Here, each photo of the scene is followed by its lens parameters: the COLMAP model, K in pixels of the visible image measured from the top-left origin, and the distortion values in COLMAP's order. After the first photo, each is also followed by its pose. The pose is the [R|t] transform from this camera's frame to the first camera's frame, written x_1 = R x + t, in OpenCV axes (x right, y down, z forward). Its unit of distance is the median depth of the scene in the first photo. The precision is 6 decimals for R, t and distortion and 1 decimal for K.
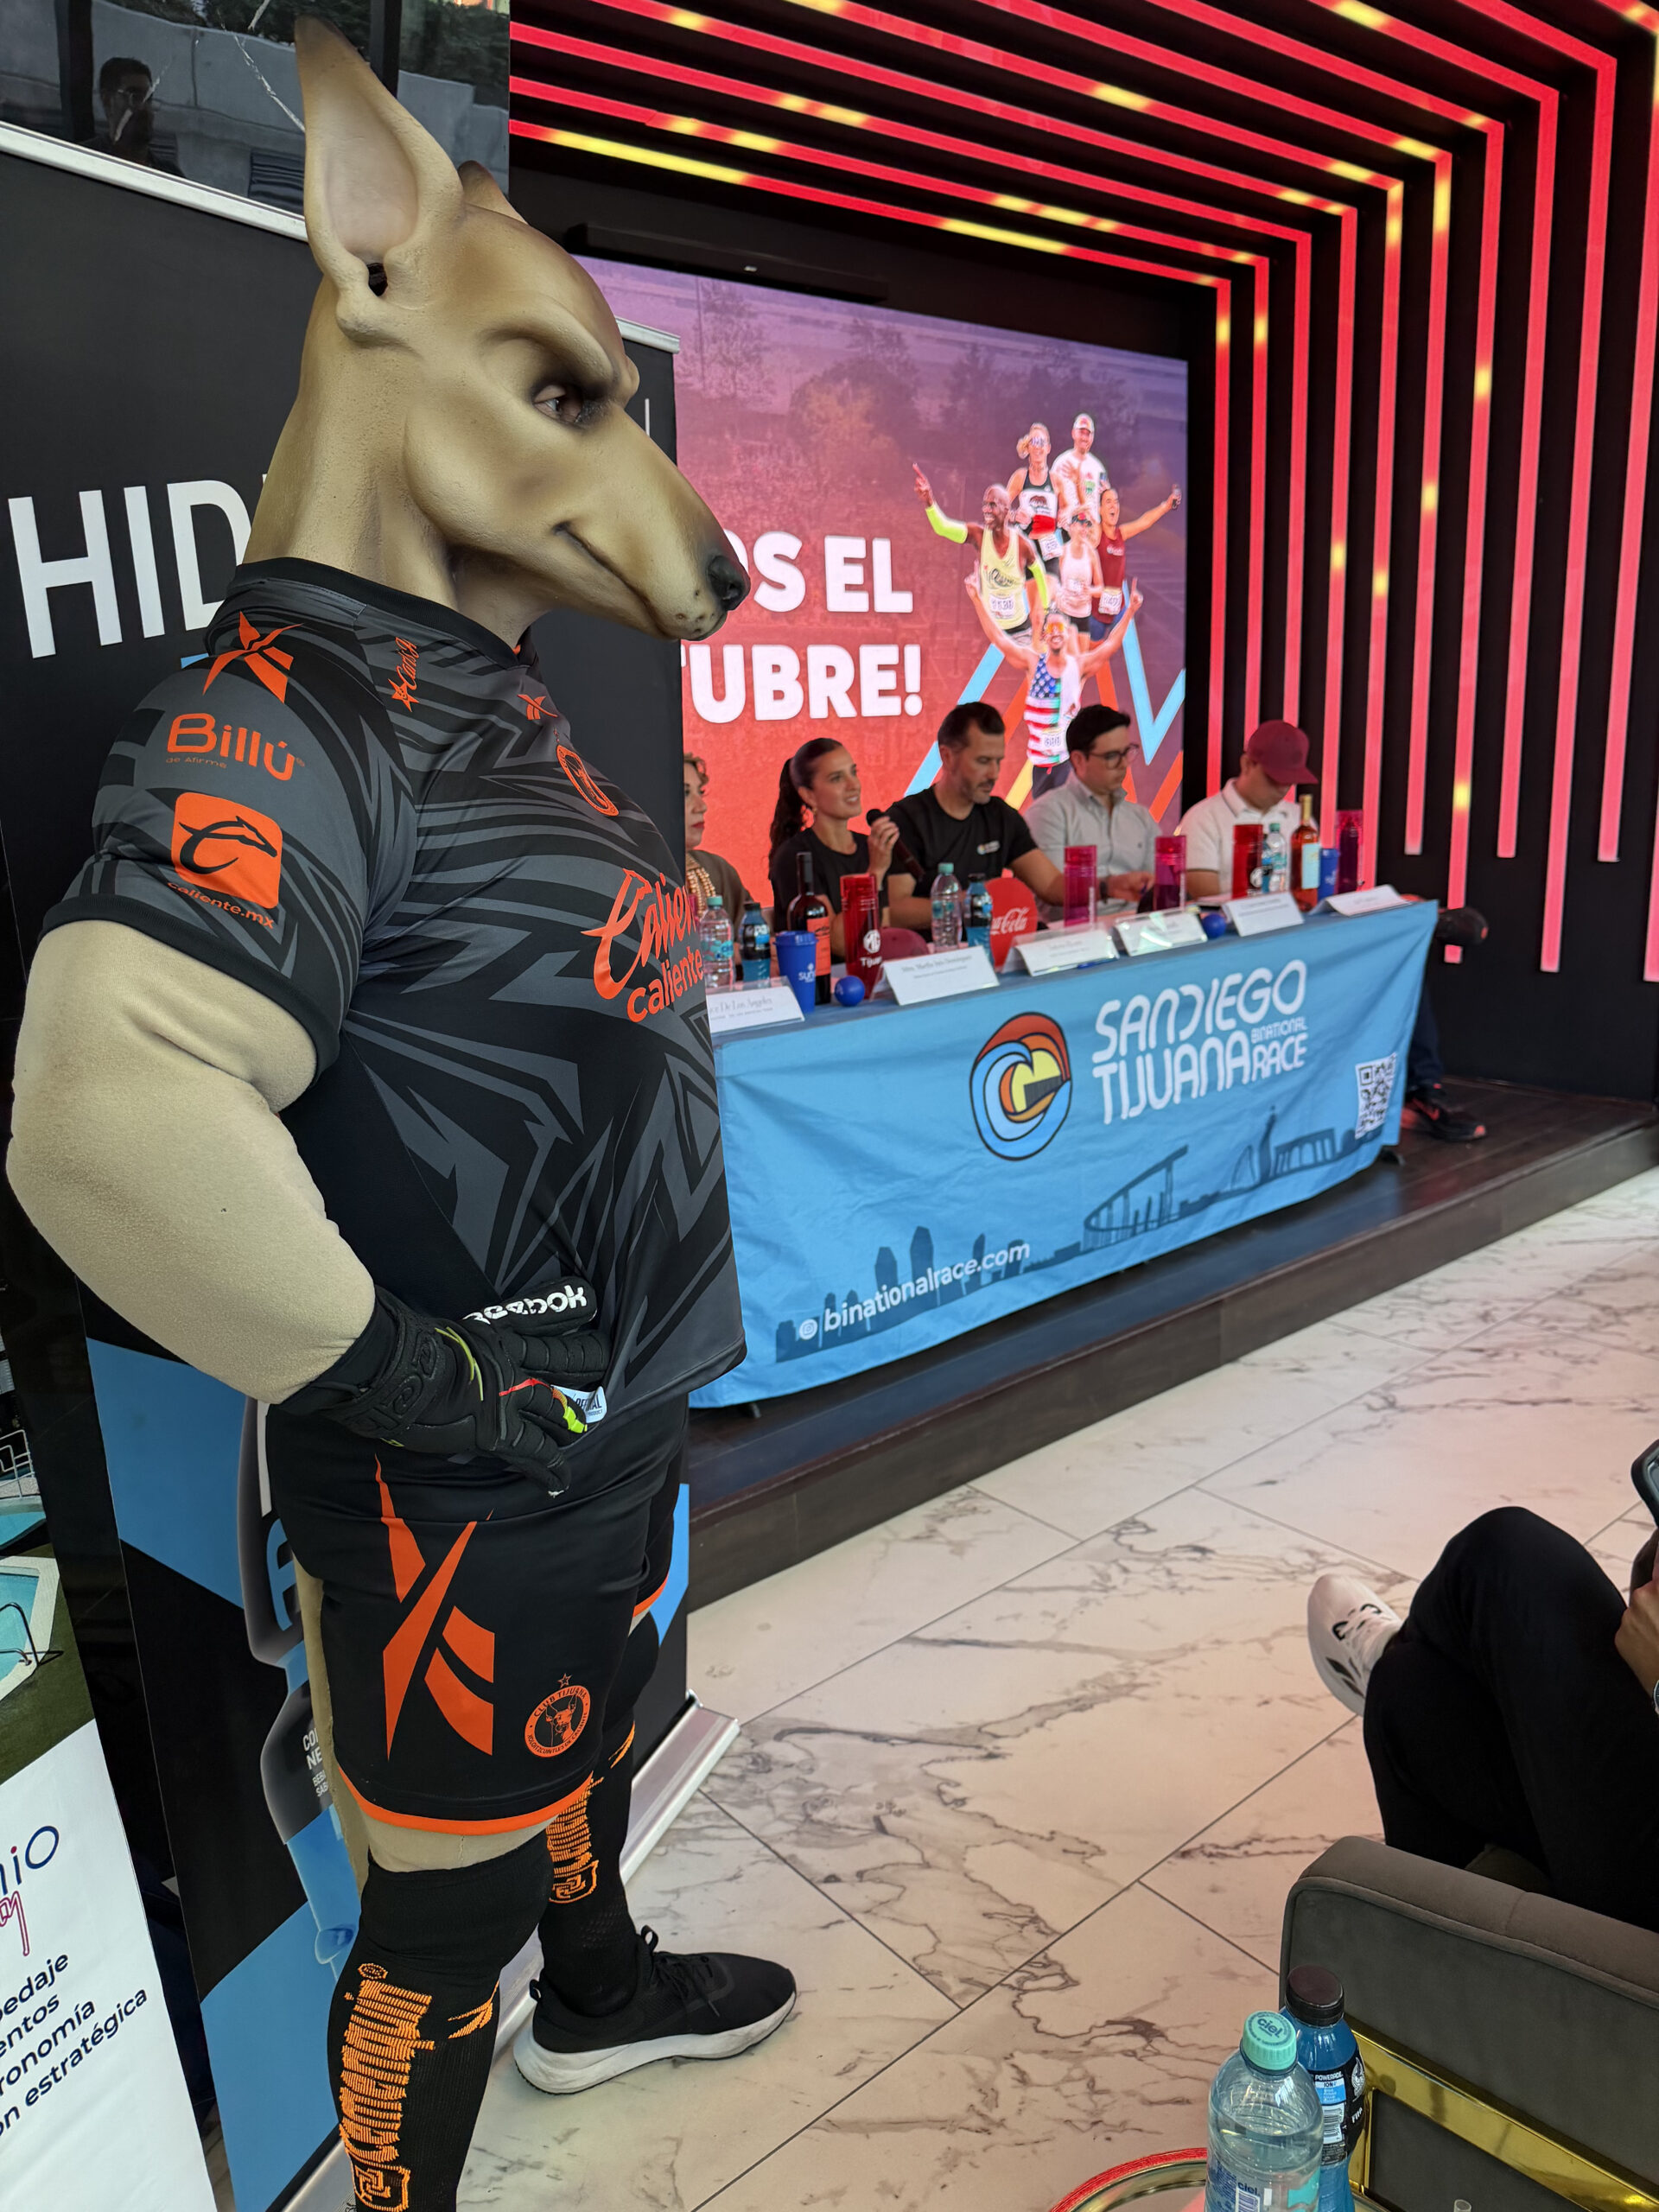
lens RADIAL K [[1566.9, 0, 861.7], [0, 1566.9, 1108.8], [0, 0, 1]] dist [0.210481, -0.382472]
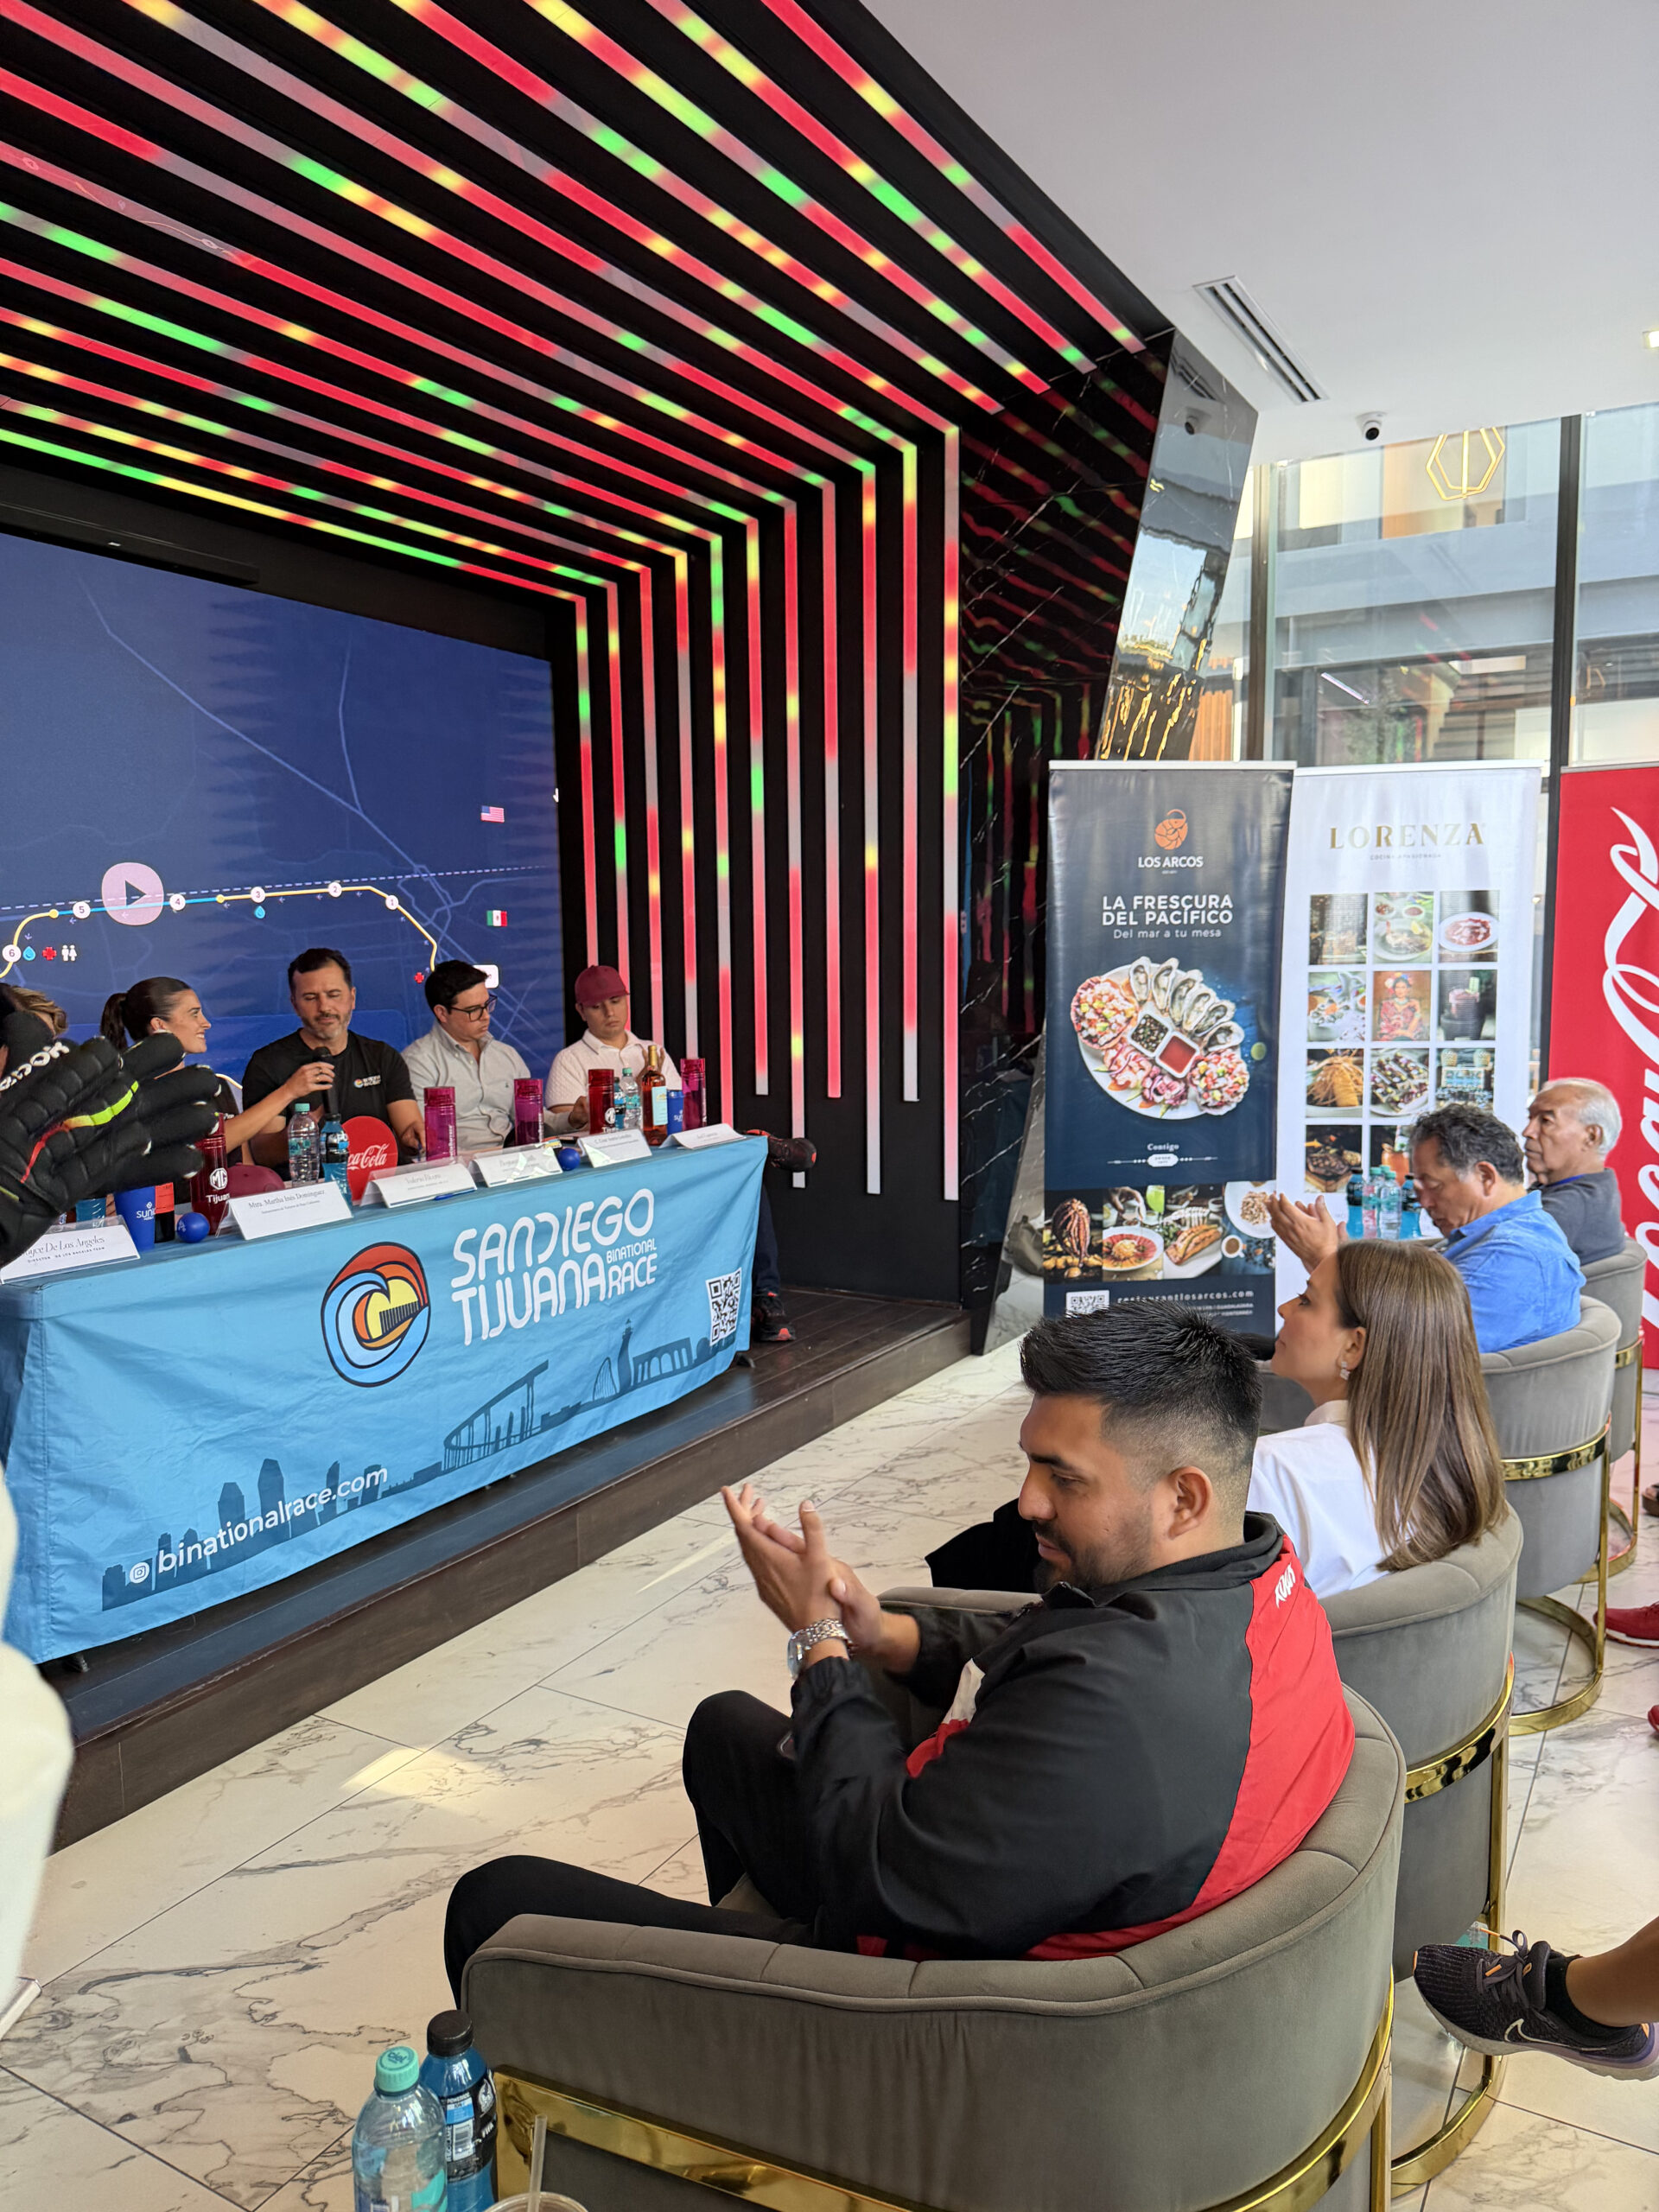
lens RADIAL K [[1566.9, 0, 861.7], [0, 1566.9, 1108.8], [0, 0, 1]] dist [0.210481, -0.382472]
pose [[0.939622, 0.000026, 0.342214, 0.038152], [0.047852, 0.990165, -0.131464, 0.005324], [-0.338852, 0.139902, 0.930380, -0.111695]]
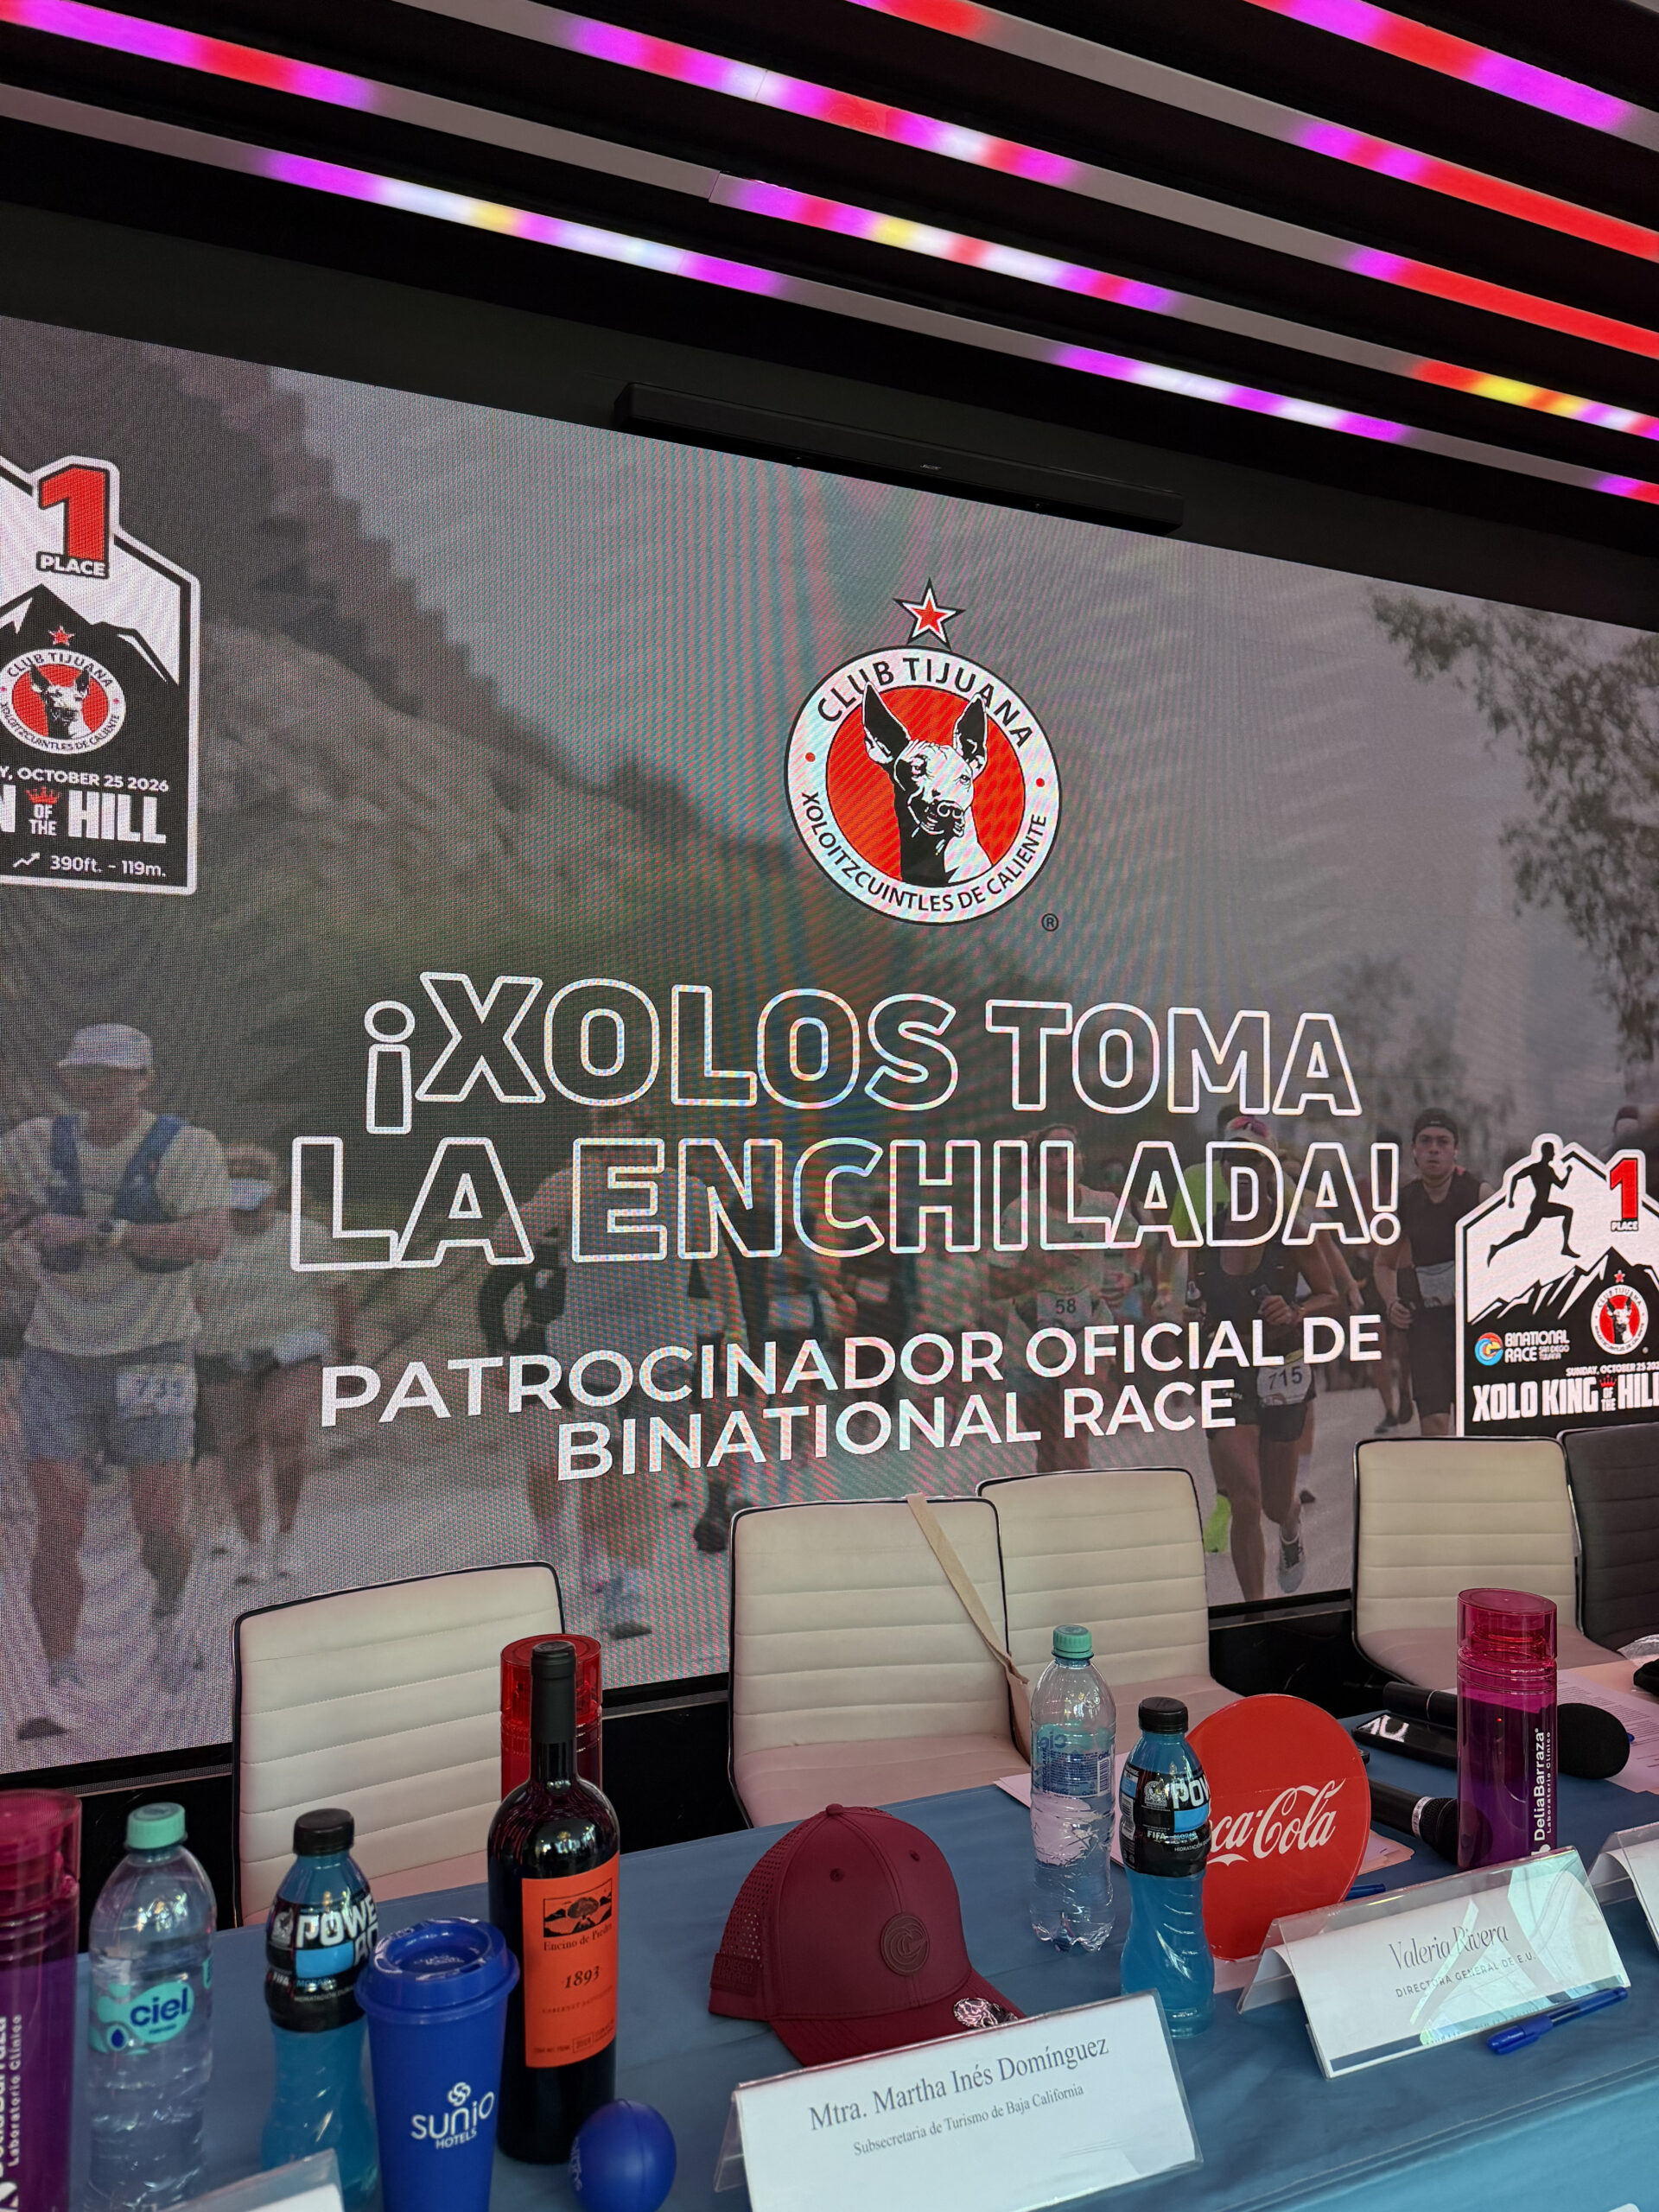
lens RADIAL K [[1535.8, 0, 829.5], [0, 1535.8, 1106.0], [0, 0, 1]] dist [0.033781, -0.071649]
pose [[0.952420, 0.039455, -0.302223, 0.094051], [-0.113159, 0.966486, -0.230432, -0.178895], [0.283003, 0.253668, 0.924966, 0.614022]]
